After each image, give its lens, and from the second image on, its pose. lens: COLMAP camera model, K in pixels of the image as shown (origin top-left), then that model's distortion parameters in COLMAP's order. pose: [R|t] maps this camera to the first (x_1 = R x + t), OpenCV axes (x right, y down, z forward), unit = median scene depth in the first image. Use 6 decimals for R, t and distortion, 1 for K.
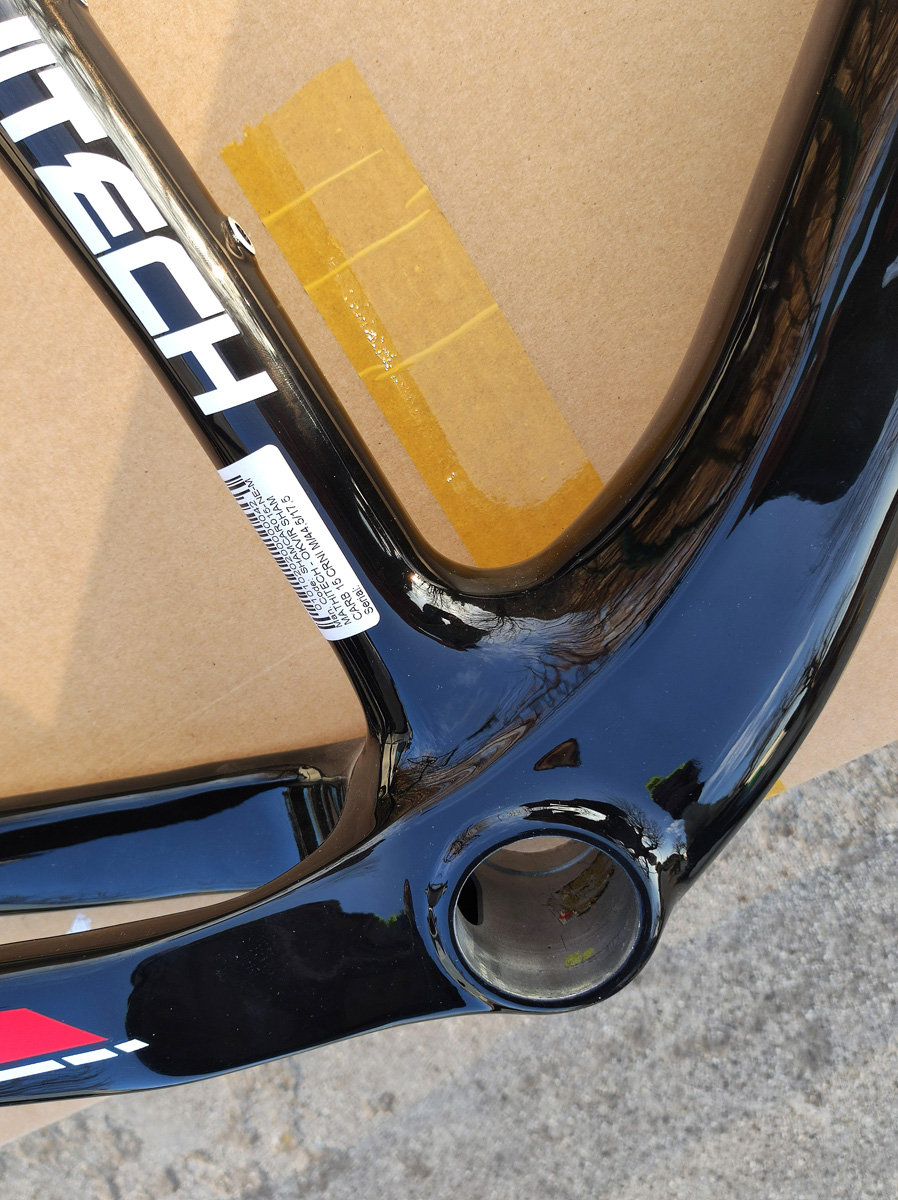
lens RADIAL K [[1149.9, 0, 449.0], [0, 1149.9, 600.0], [0, 0, 1]] dist [0.007760, -0.002992]
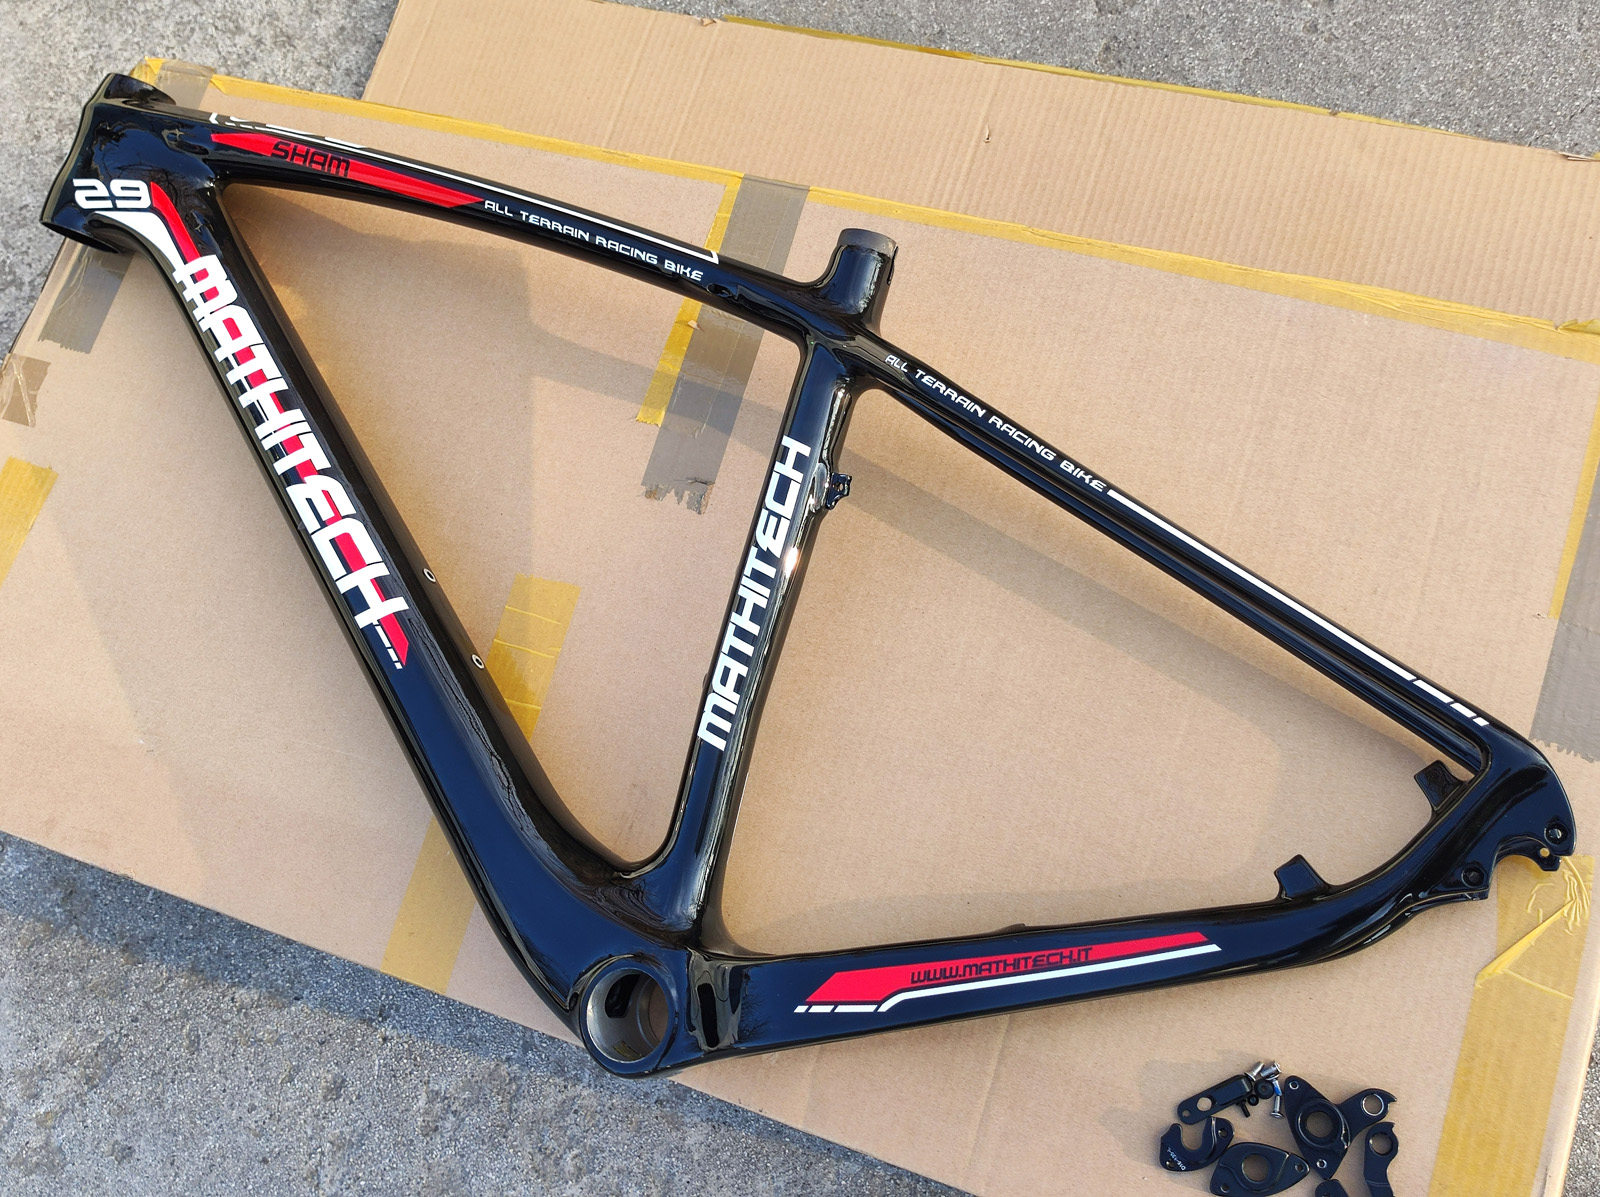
lens RADIAL K [[1746.0, 0, 825.6], [0, 1746.0, 500.4], [0, 0, 1]] dist [0.036916, -0.024787]
pose [[0.661497, 0.693177, -0.286229, 0.946135], [-0.748793, 0.589313, -0.303347, 0.093096], [-0.041595, 0.414989, 0.908875, -1.910797]]
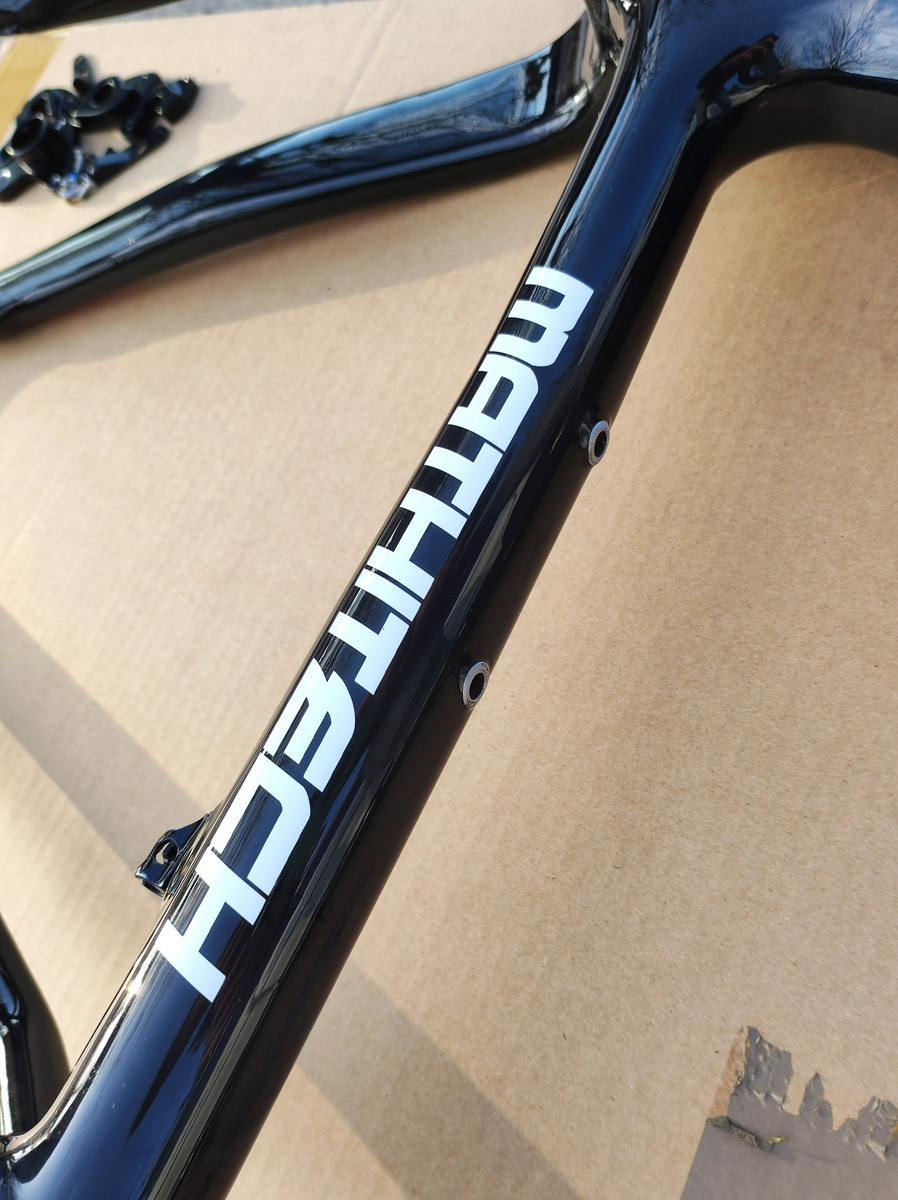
lens RADIAL K [[1152.2, 0, 437.7], [0, 1152.2, 597.5], [0, 0, 1]] dist [0.020861, -0.078287]
pose [[-0.423854, -0.597194, 0.680960, -0.262651], [0.585515, -0.754278, -0.297047, -0.339932], [0.691028, 0.272808, 0.669370, 0.131580]]
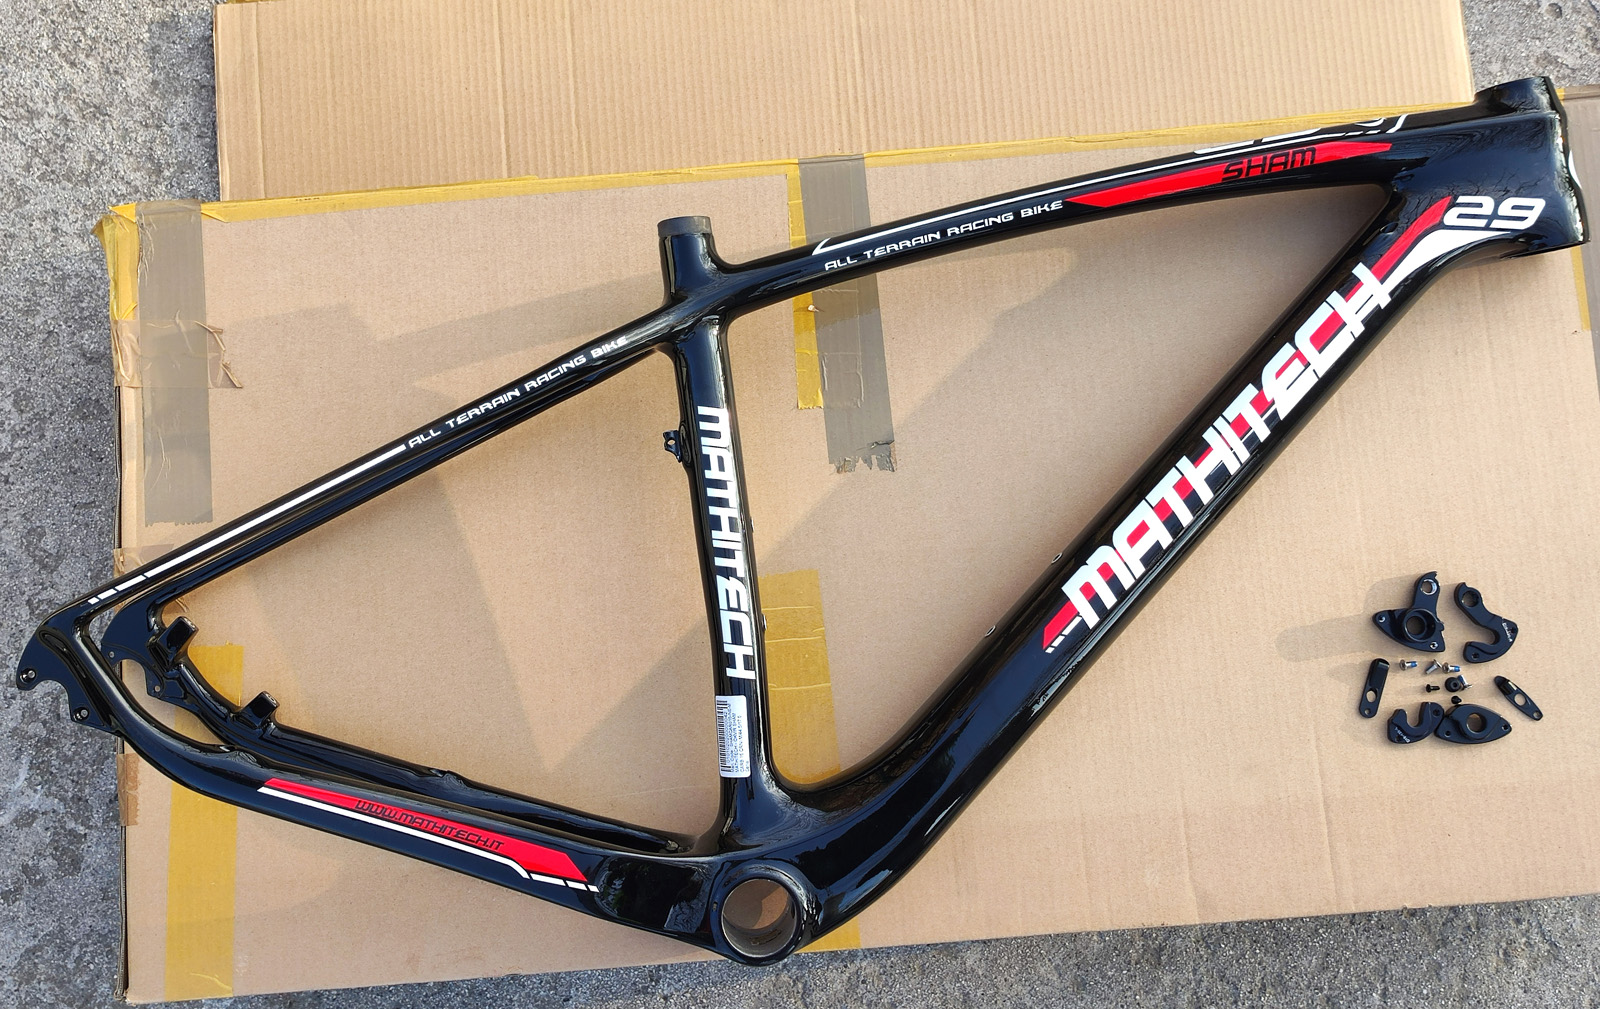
lens RADIAL K [[1762.7, 0, 785.0], [0, 1762.7, 380.3], [0, 0, 1]] dist [0.036647, -0.037005]
pose [[0.895350, 0.444417, 0.029004, -0.388525], [-0.397944, 0.827564, -0.395954, 0.640246], [-0.199972, 0.342975, 0.917812, -2.309010]]
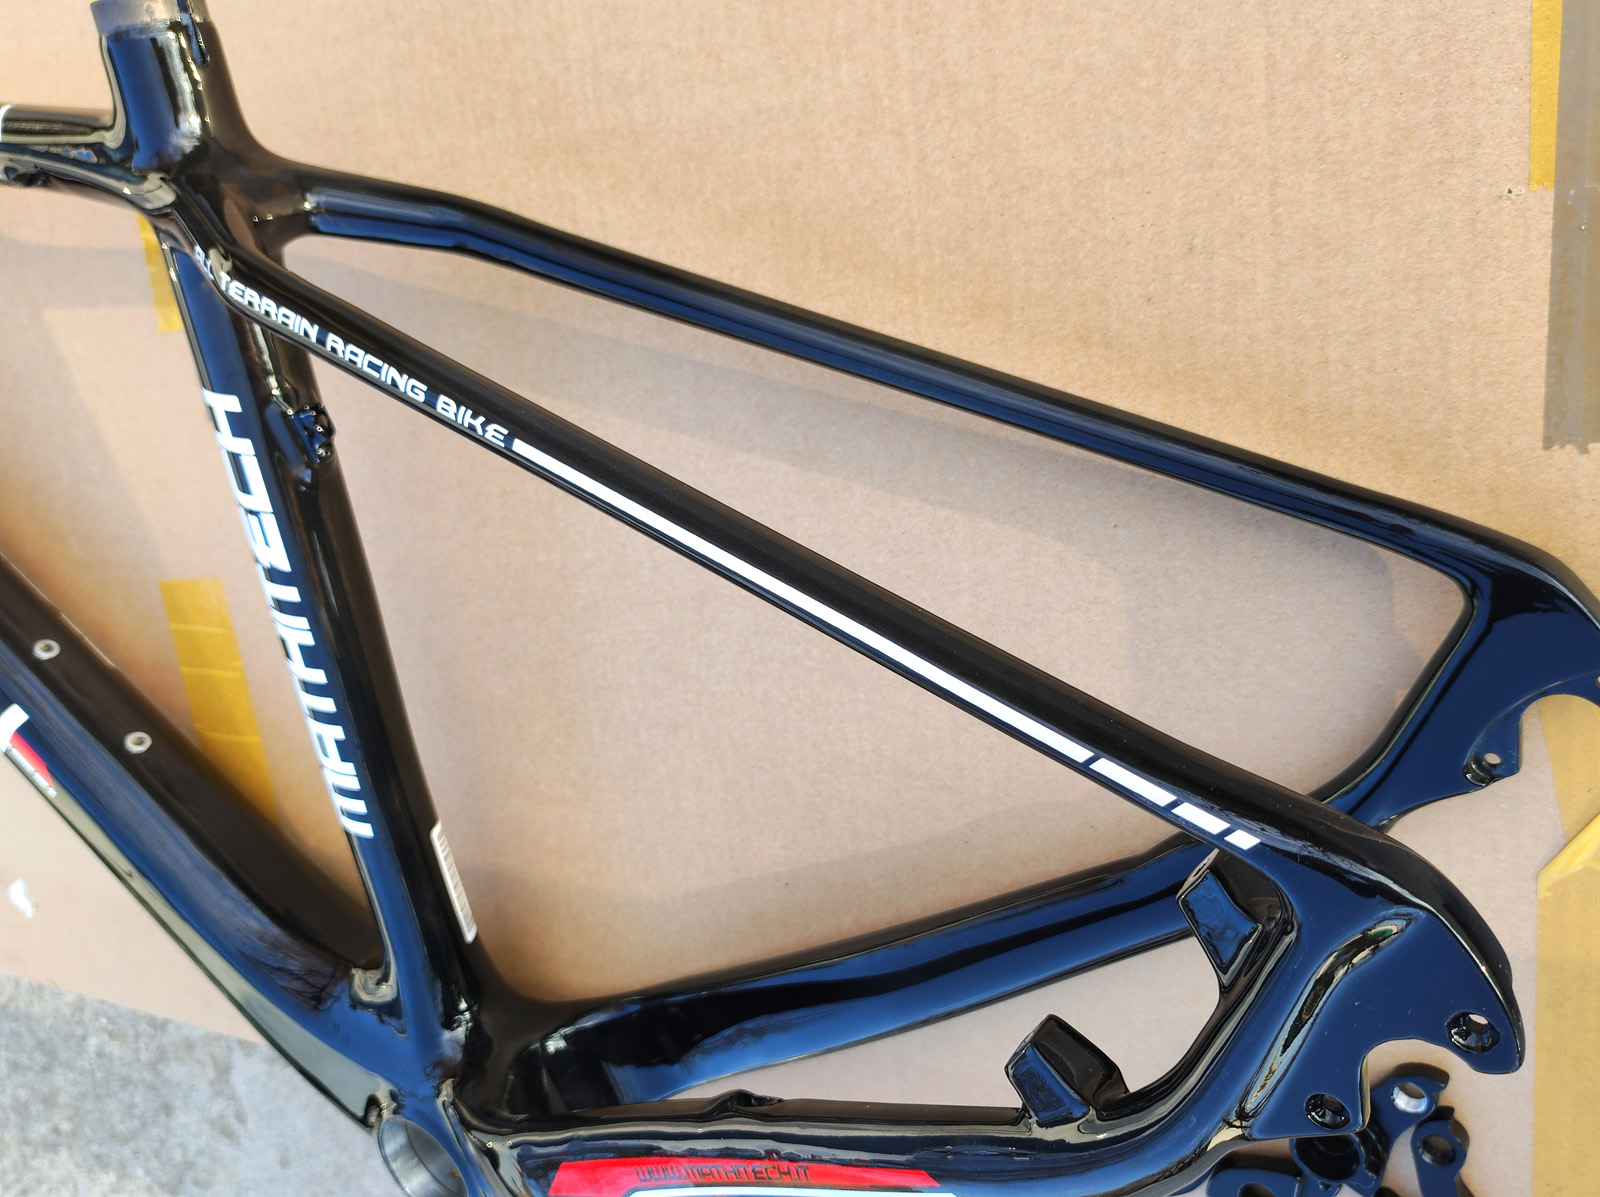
lens RADIAL K [[1533.2, 0, 802.0], [0, 1533.2, 593.1], [0, 0, 1]] dist [0.007760, -0.002992]
pose [[0.848257, 0.484618, -0.213556, 0.962959], [-0.436868, 0.868267, 0.235072, -1.165184], [0.299343, -0.106105, 0.948227, -0.745552]]
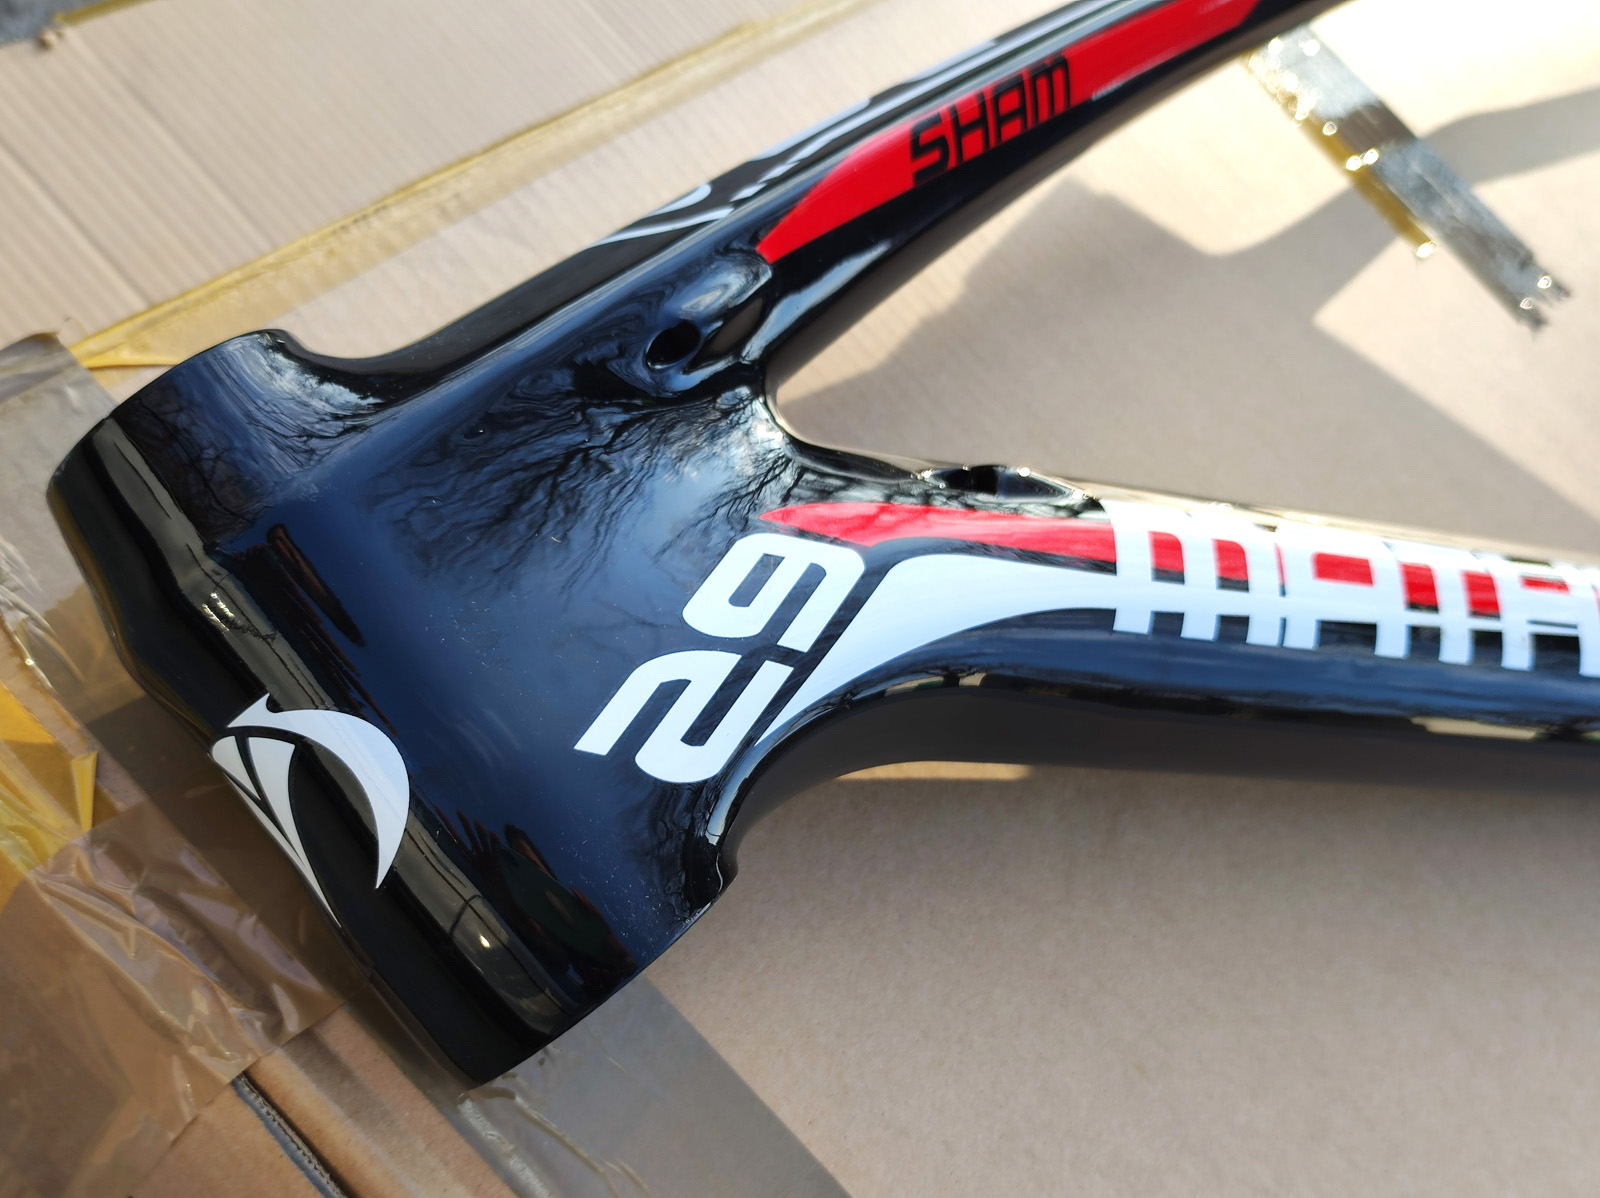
lens RADIAL K [[1689.2, 0, 698.8], [0, 1689.2, 655.5], [0, 0, 1]] dist [-0.006829, -0.012421]
pose [[0.797384, -0.014825, 0.603290, -1.732842], [0.421736, 0.728742, -0.539512, 0.170328], [-0.431645, 0.684628, 0.587339, 0.430708]]
